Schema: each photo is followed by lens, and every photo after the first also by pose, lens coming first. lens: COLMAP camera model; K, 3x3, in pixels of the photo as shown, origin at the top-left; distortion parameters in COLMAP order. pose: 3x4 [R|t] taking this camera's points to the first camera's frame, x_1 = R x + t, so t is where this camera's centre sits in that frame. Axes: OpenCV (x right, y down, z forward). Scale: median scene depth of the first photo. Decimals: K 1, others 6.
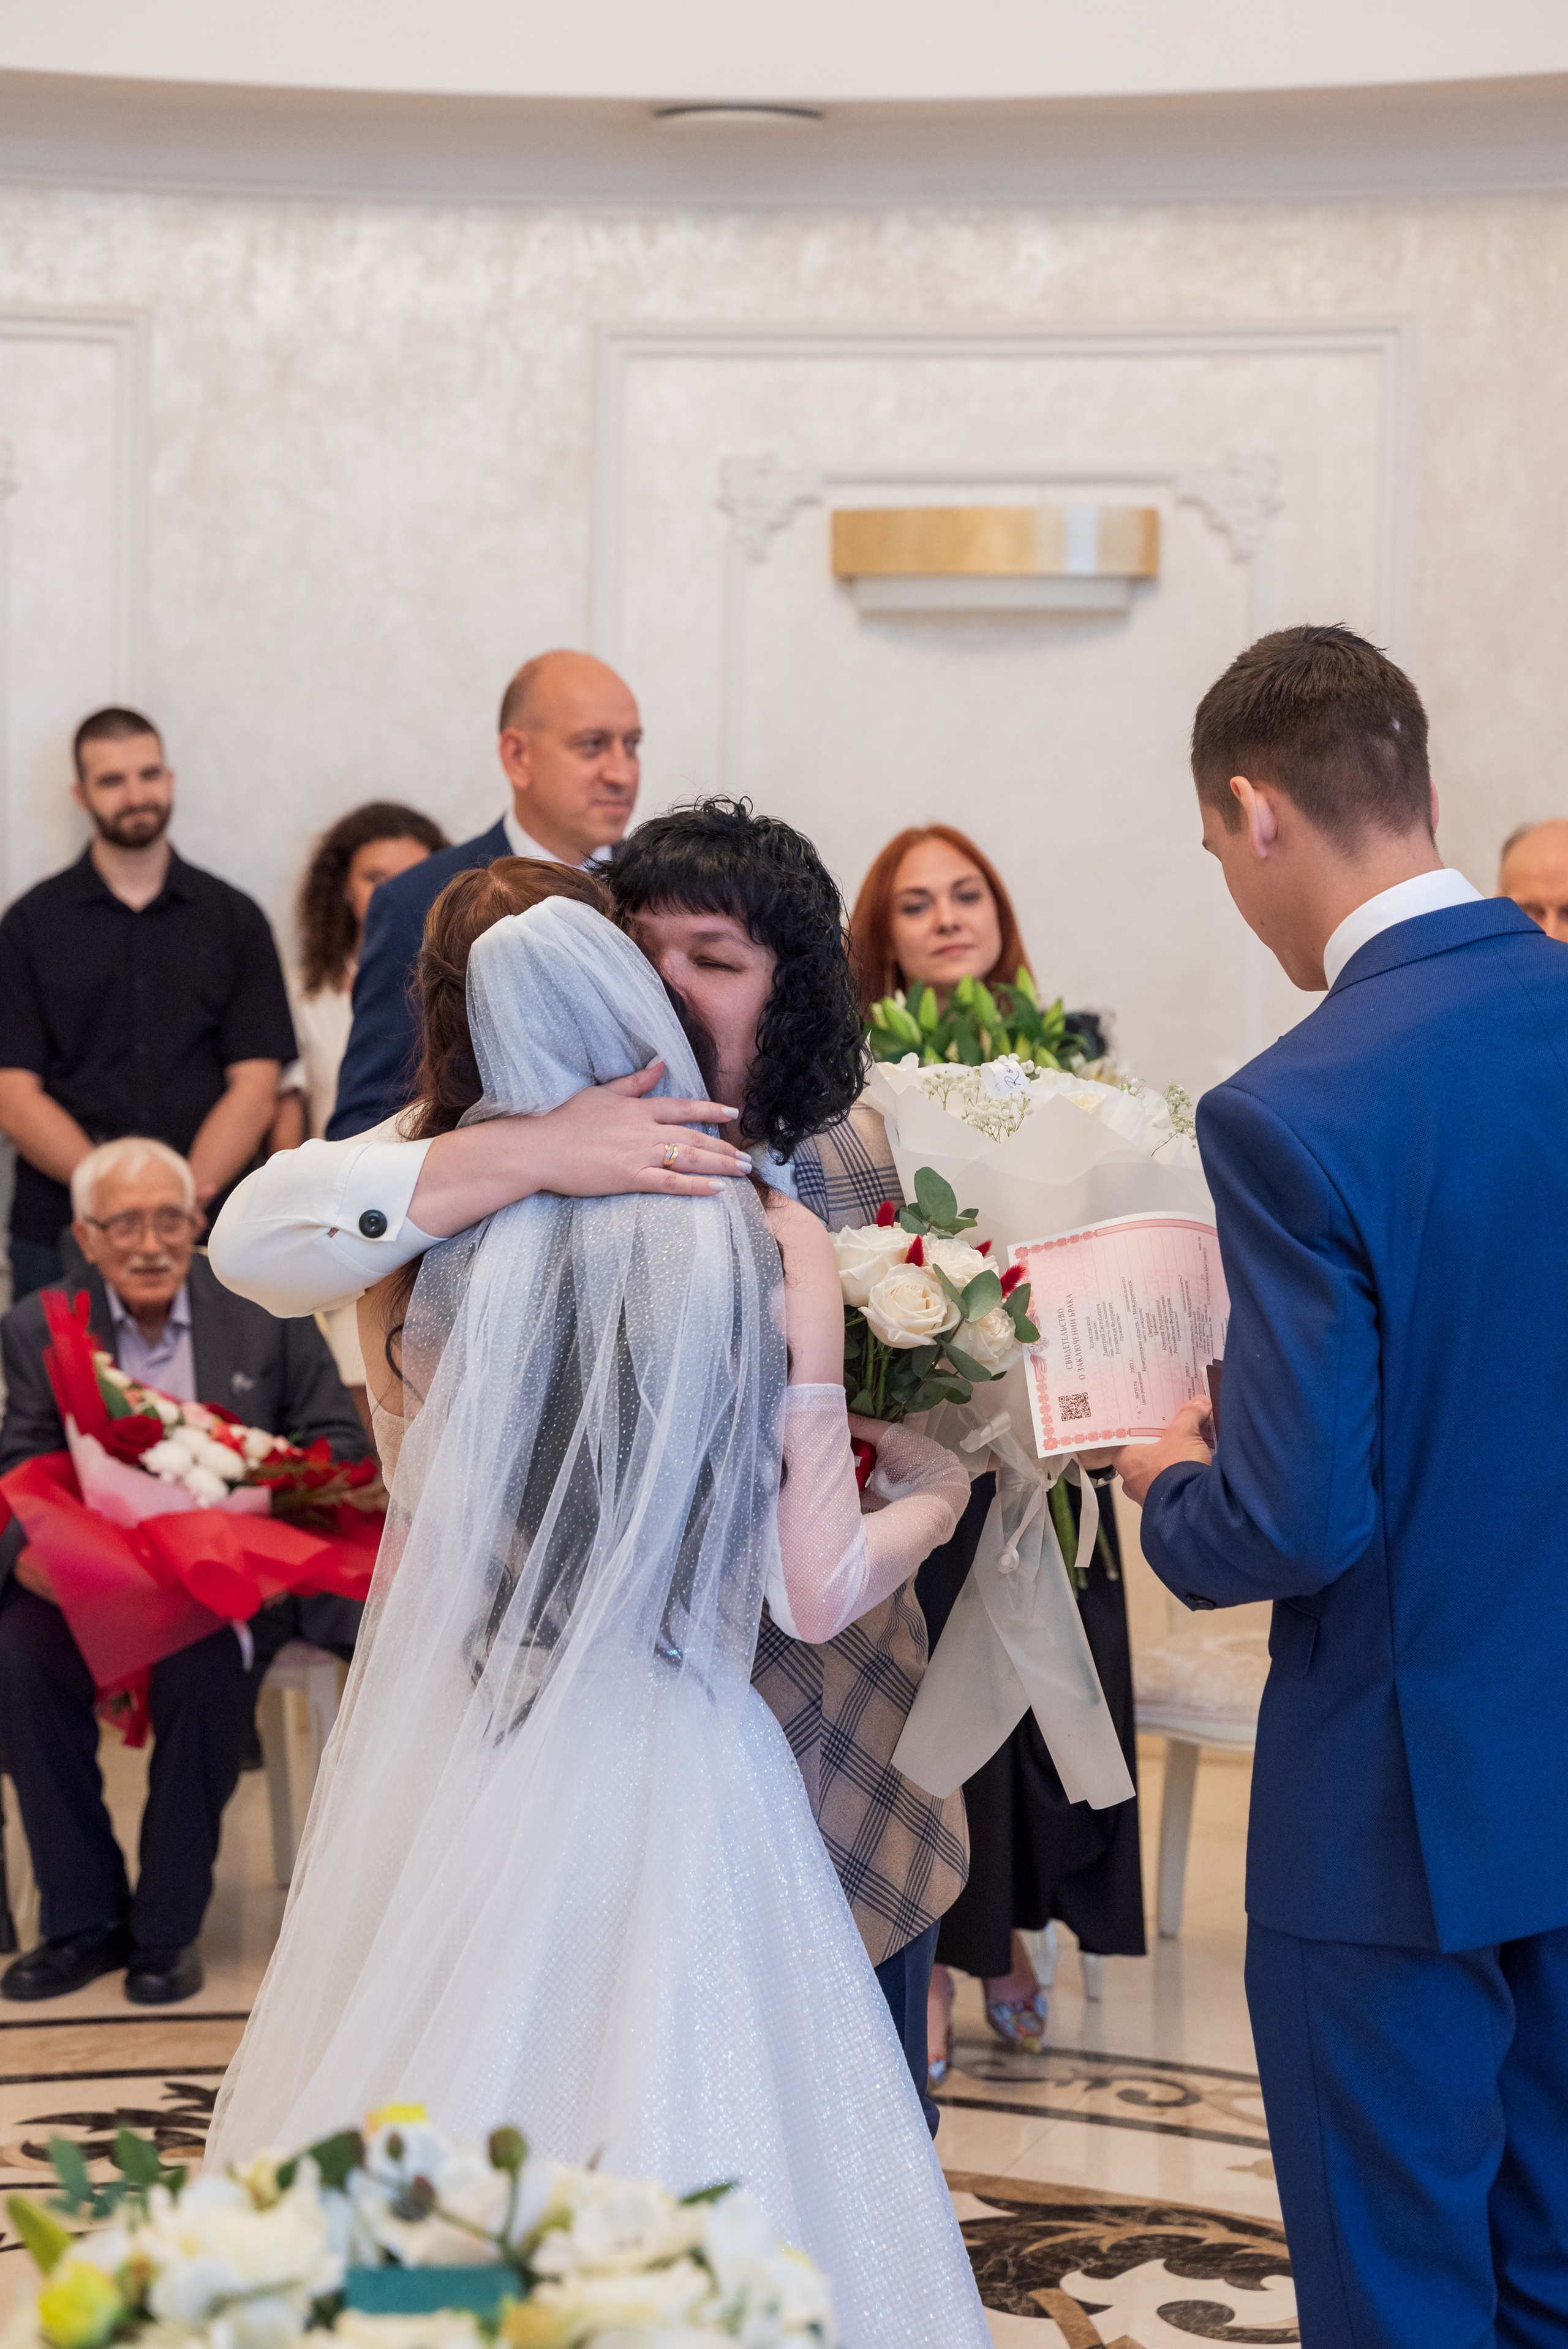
lens RADIAL K [[4203.5, 0, 788.0], [0, 4203.5, 1128.8], [0, 0, 1]] dist [0.007954, 0.000000]
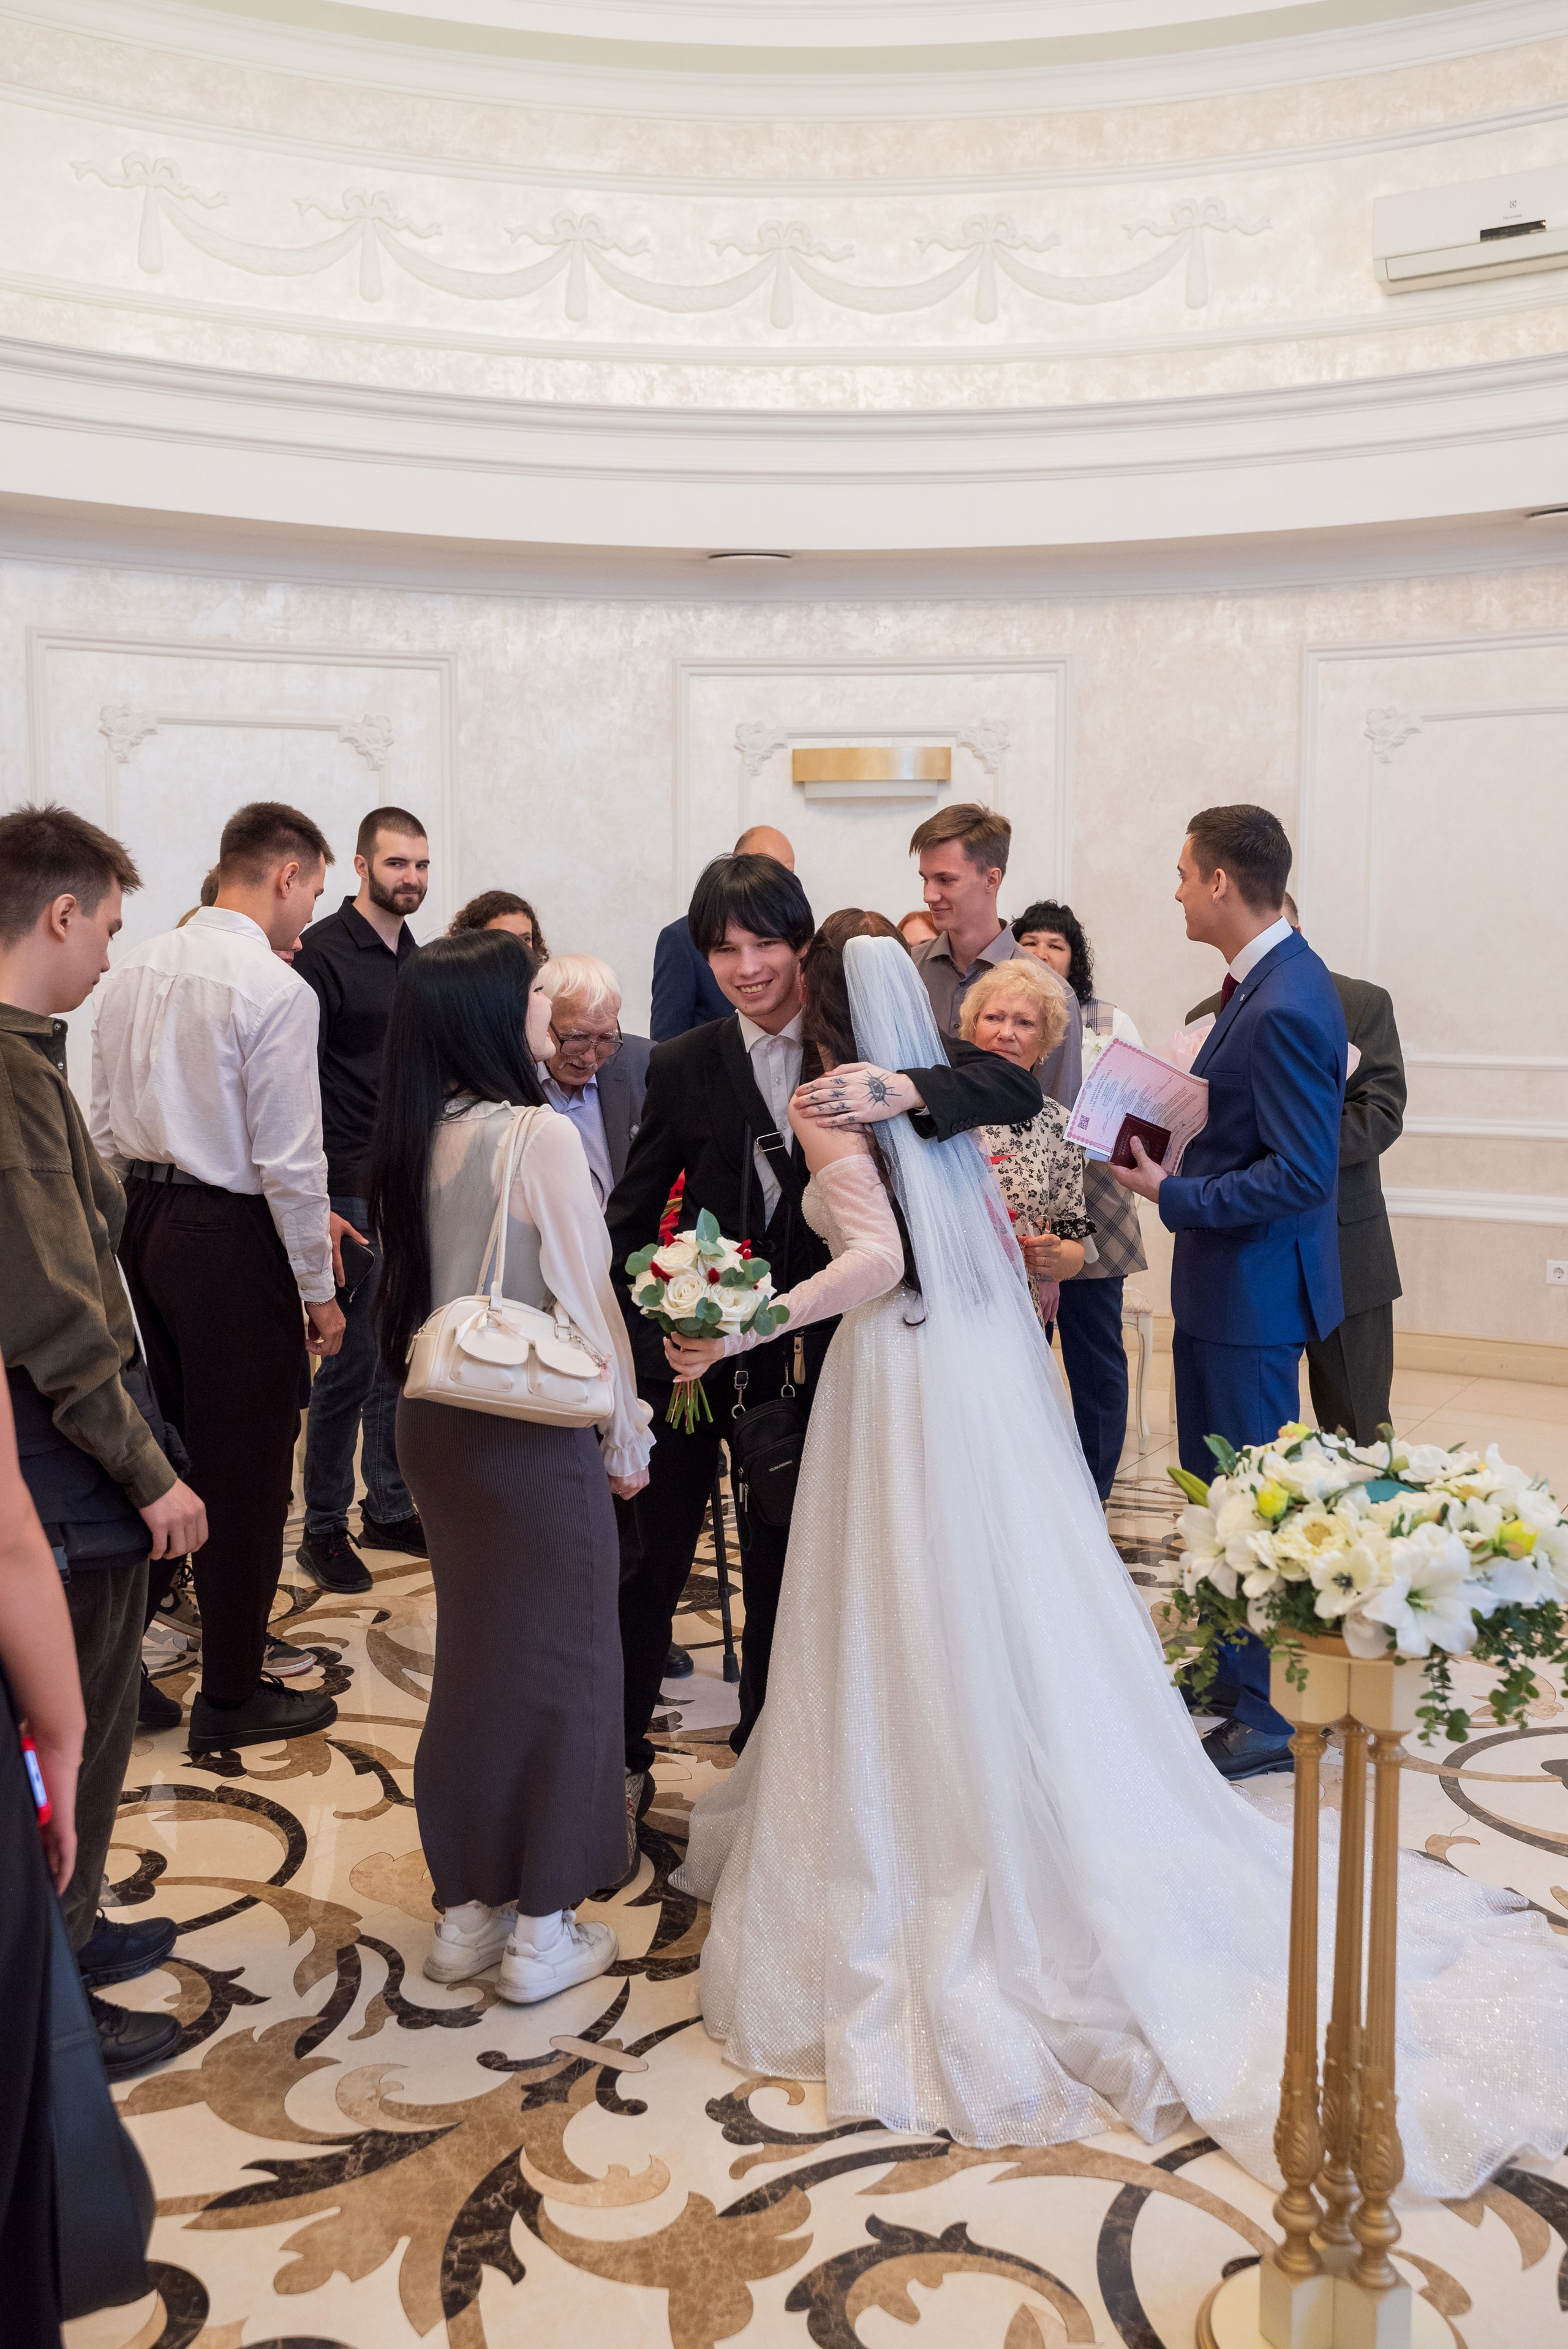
lens RADIAL K [[2126.5, 0, 770.6], [0, 2126.5, 1131.7], [0, 0, 1]] dist [-0.002252, -0.000043]
pose [[0.990300, -0.032523, 0.135082, -0.147938], [0.028276, 0.999047, 0.033246, 0.005249], [-0.136035, -0.029104, 0.990276, -0.037809]]
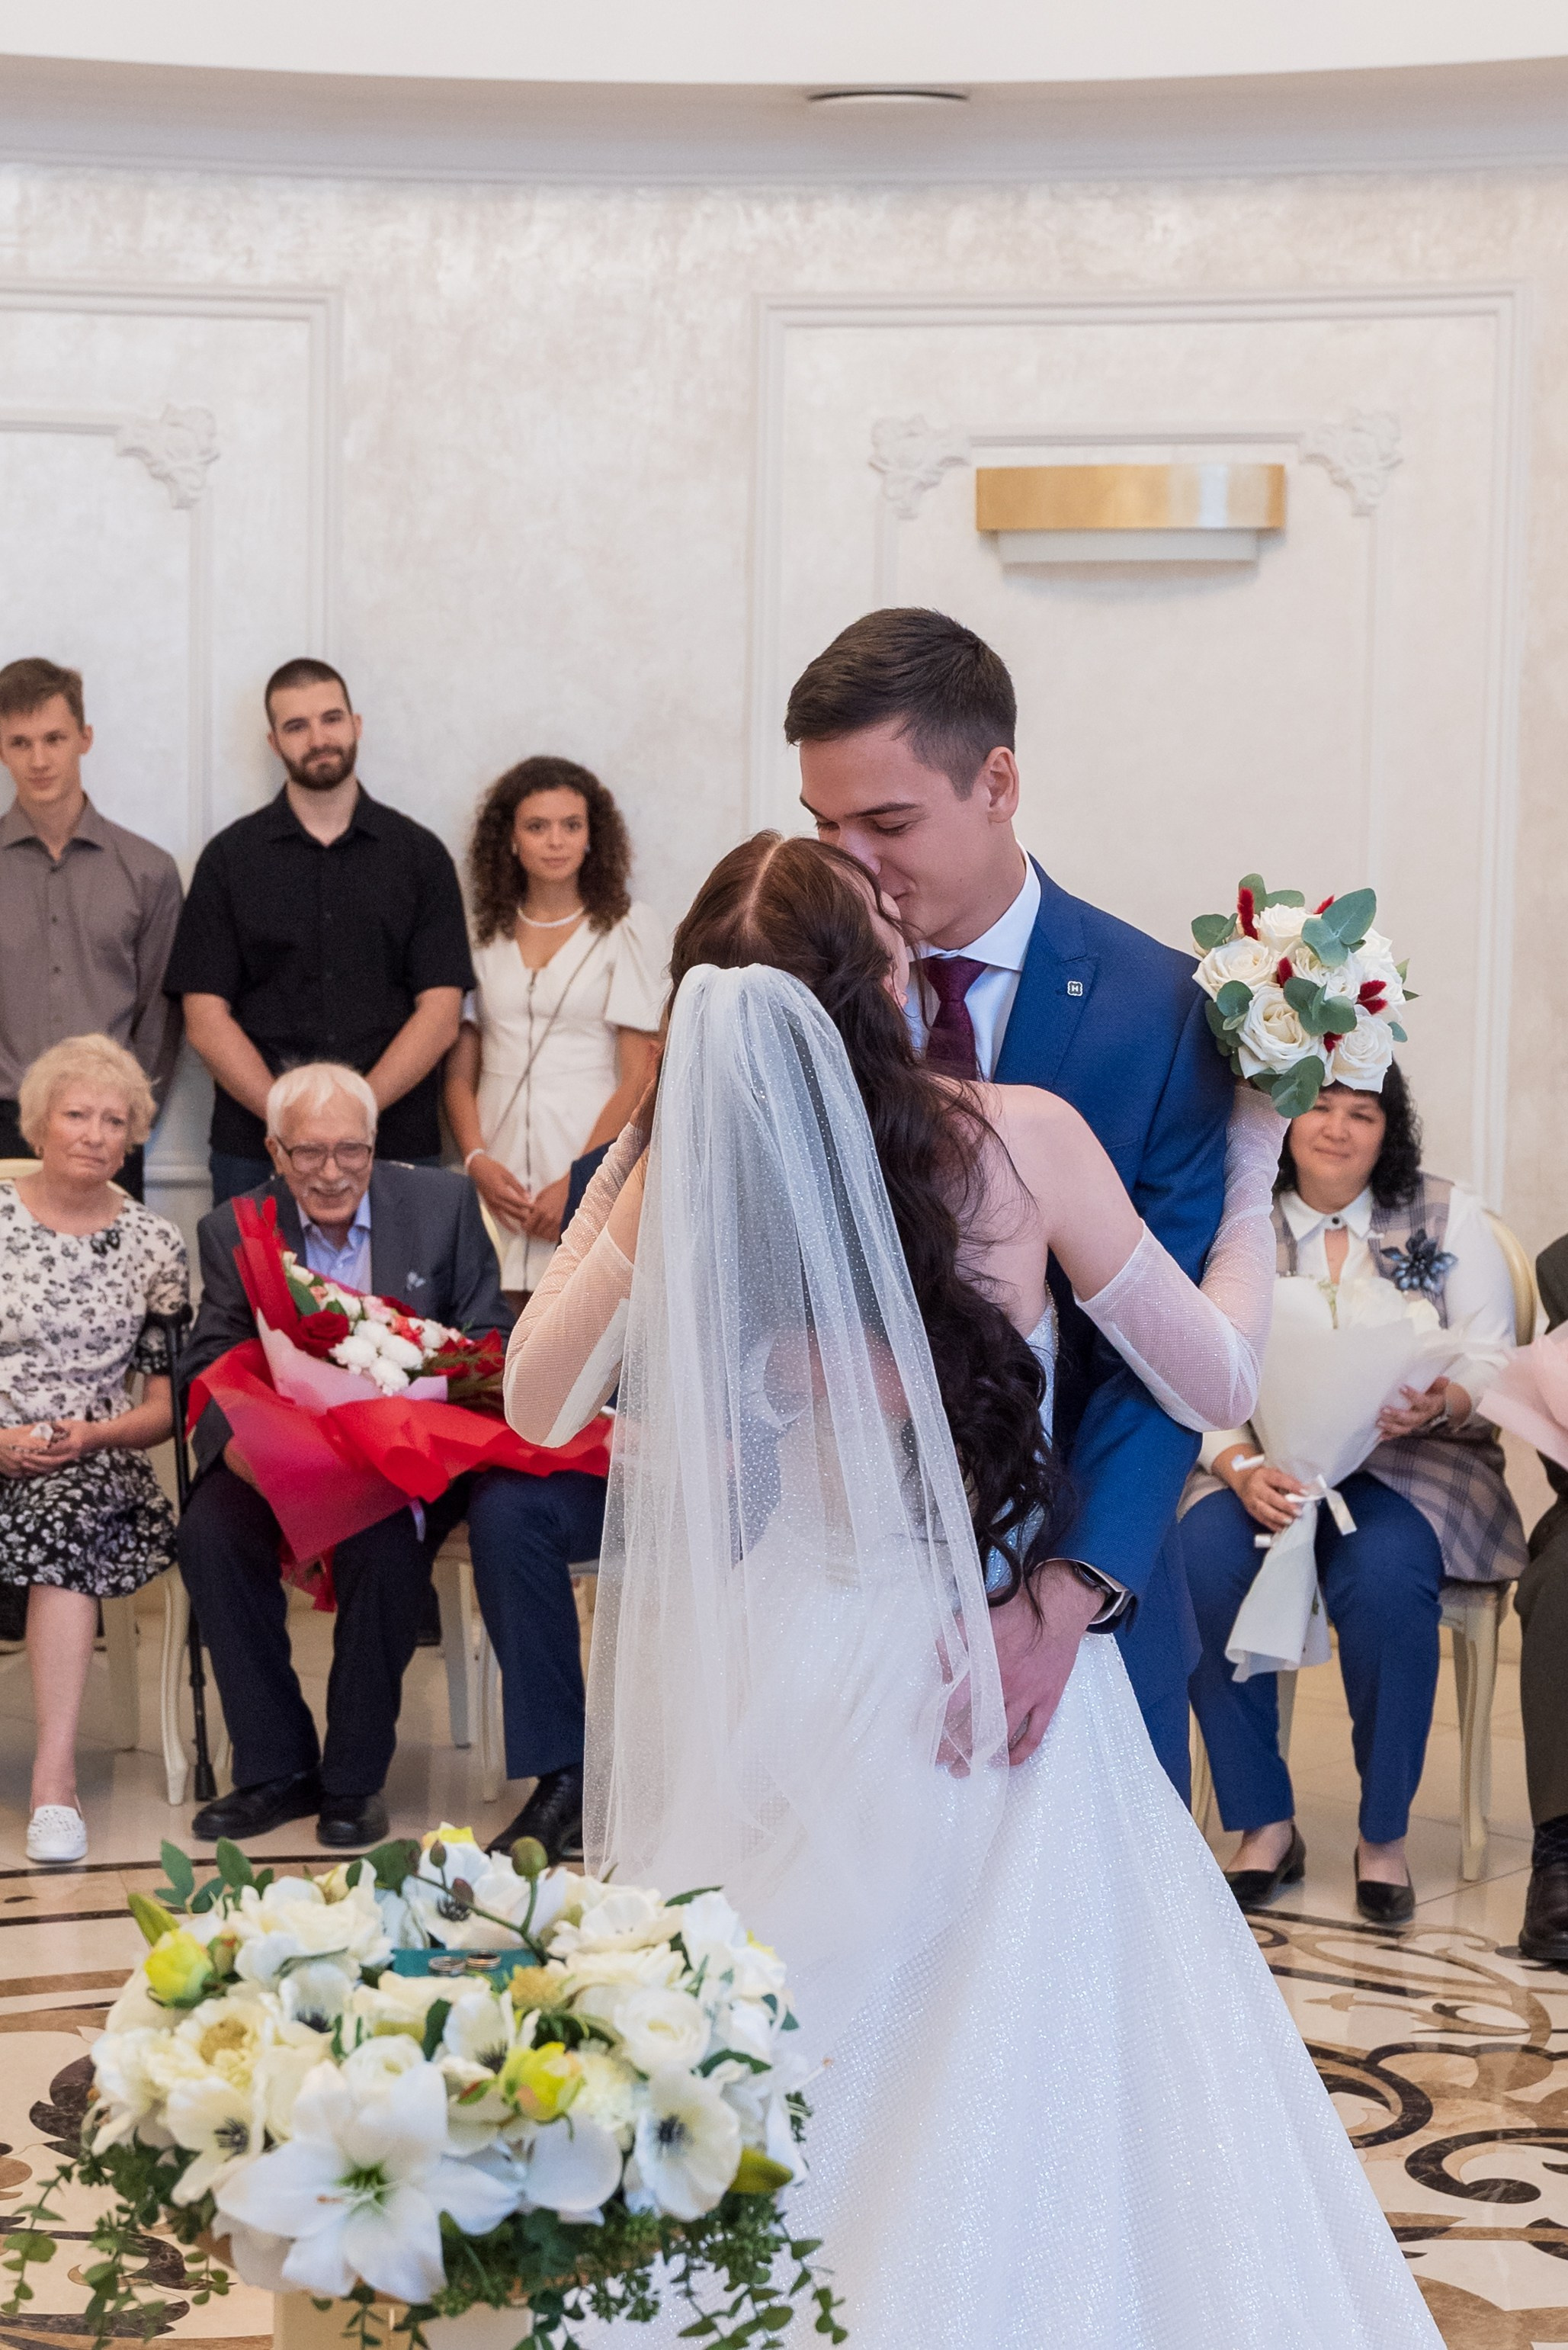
lens RADIAL K [[4103.6, 0, 720.4], [0, 4103.6, 1178.9], [0, 0, 1]] dist [-0.001063, 0.000000]
pose [[0.997613, 0.002716, -0.068998, 0.017954], [-0.000789, 0.999609, 0.027932, 0.003379], [0.069047, -0.027811, 0.997226, -0.045075]]
